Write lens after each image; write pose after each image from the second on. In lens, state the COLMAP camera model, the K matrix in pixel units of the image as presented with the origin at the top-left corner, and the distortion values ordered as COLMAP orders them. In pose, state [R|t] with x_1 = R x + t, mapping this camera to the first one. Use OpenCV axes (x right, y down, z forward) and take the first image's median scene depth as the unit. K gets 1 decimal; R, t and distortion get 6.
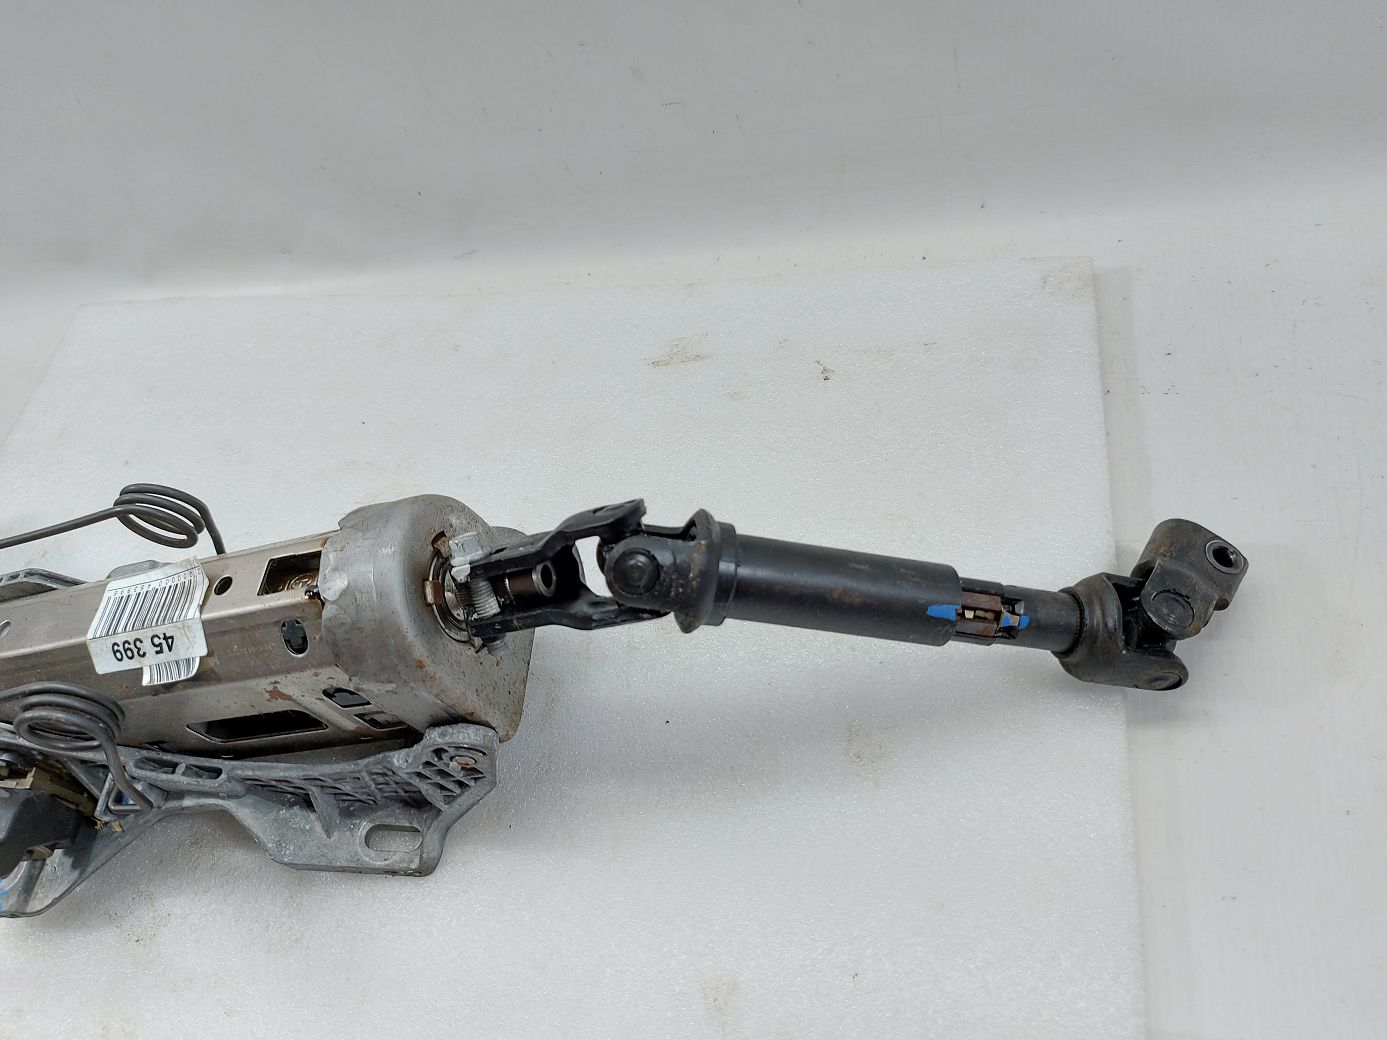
lens RADIAL K [[1002.3, 0, 693.5], [0, 1002.3, 520.0], [0, 0, 1]] dist [0.083830, -0.118560]
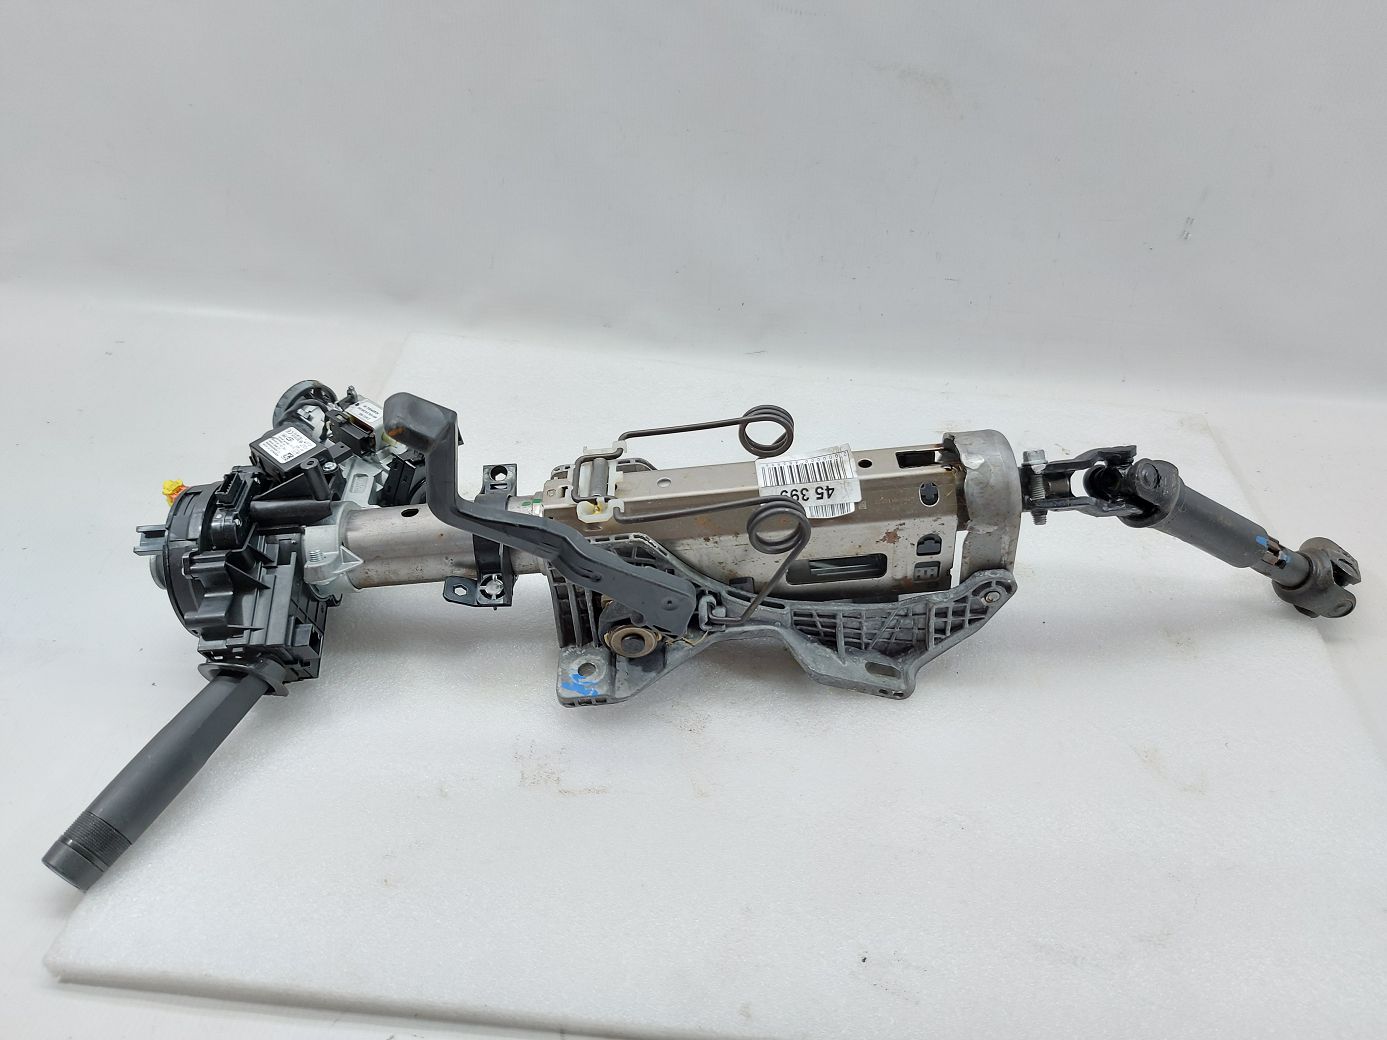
lens RADIAL K [[1002.3, 0, 693.5], [0, 1002.3, 520.0], [0, 0, 1]] dist [0.083830, -0.118560]
pose [[0.949353, 0.170978, 0.263621, -1.100781], [-0.098291, 0.958481, -0.267681, 0.587863], [-0.298444, 0.228212, 0.926742, -0.354848]]
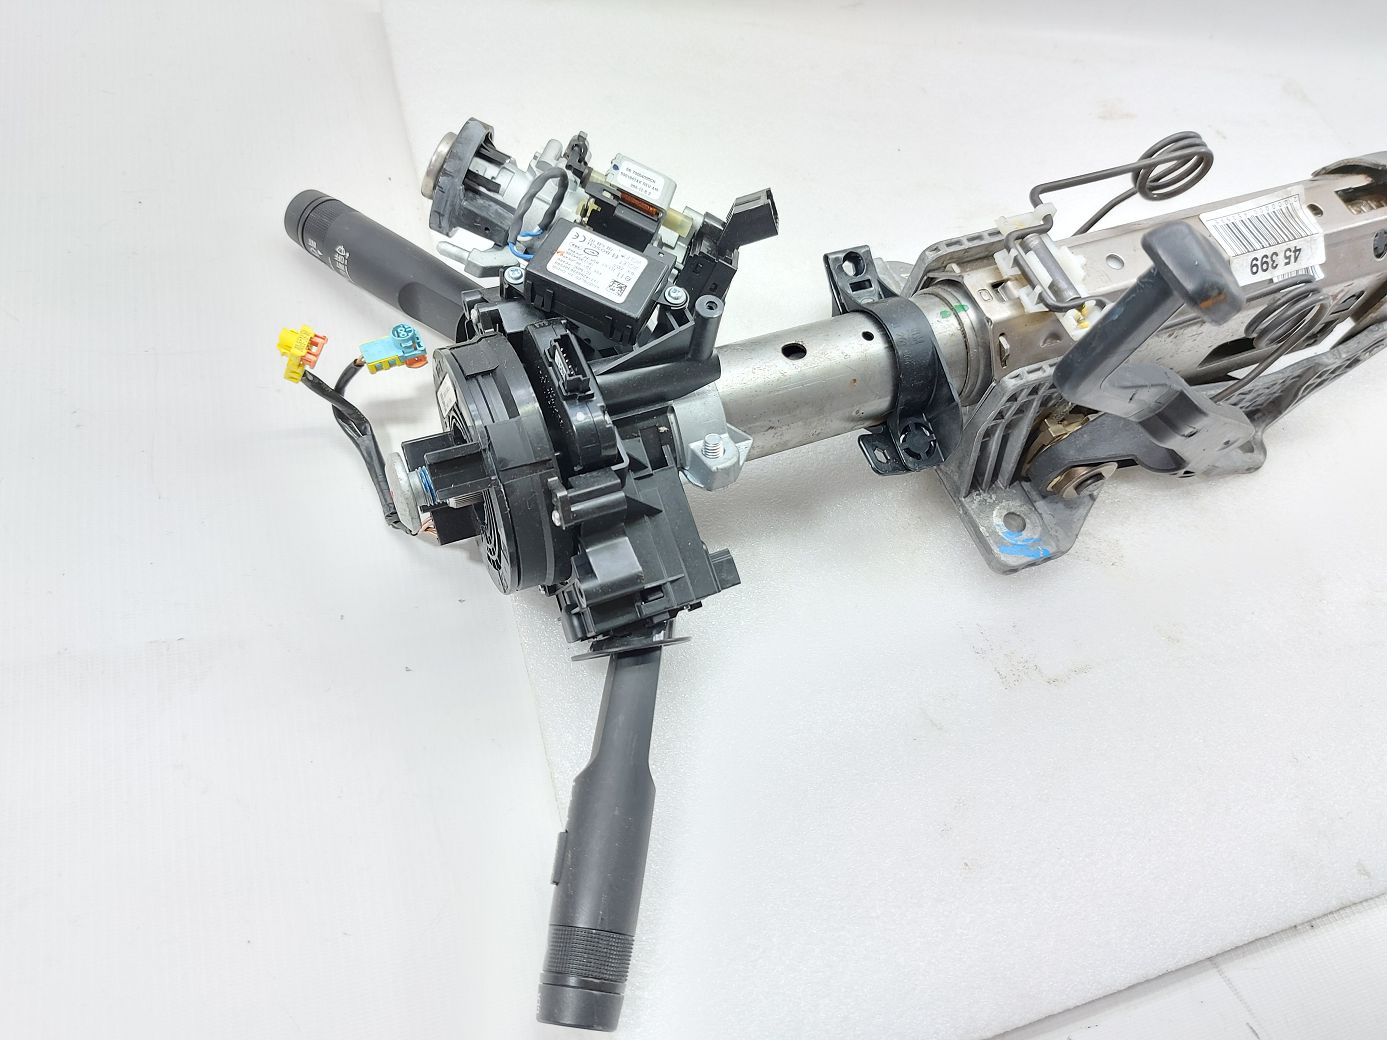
lens RADIAL K [[1002.3, 0, 693.5], [0, 1002.3, 520.0], [0, 0, 1]] dist [0.083830, -0.118560]
pose [[0.761515, -0.120904, 0.636771, -1.871120], [0.079862, 0.992464, 0.092934, 0.263505], [-0.643209, -0.019917, 0.765432, 0.514683]]
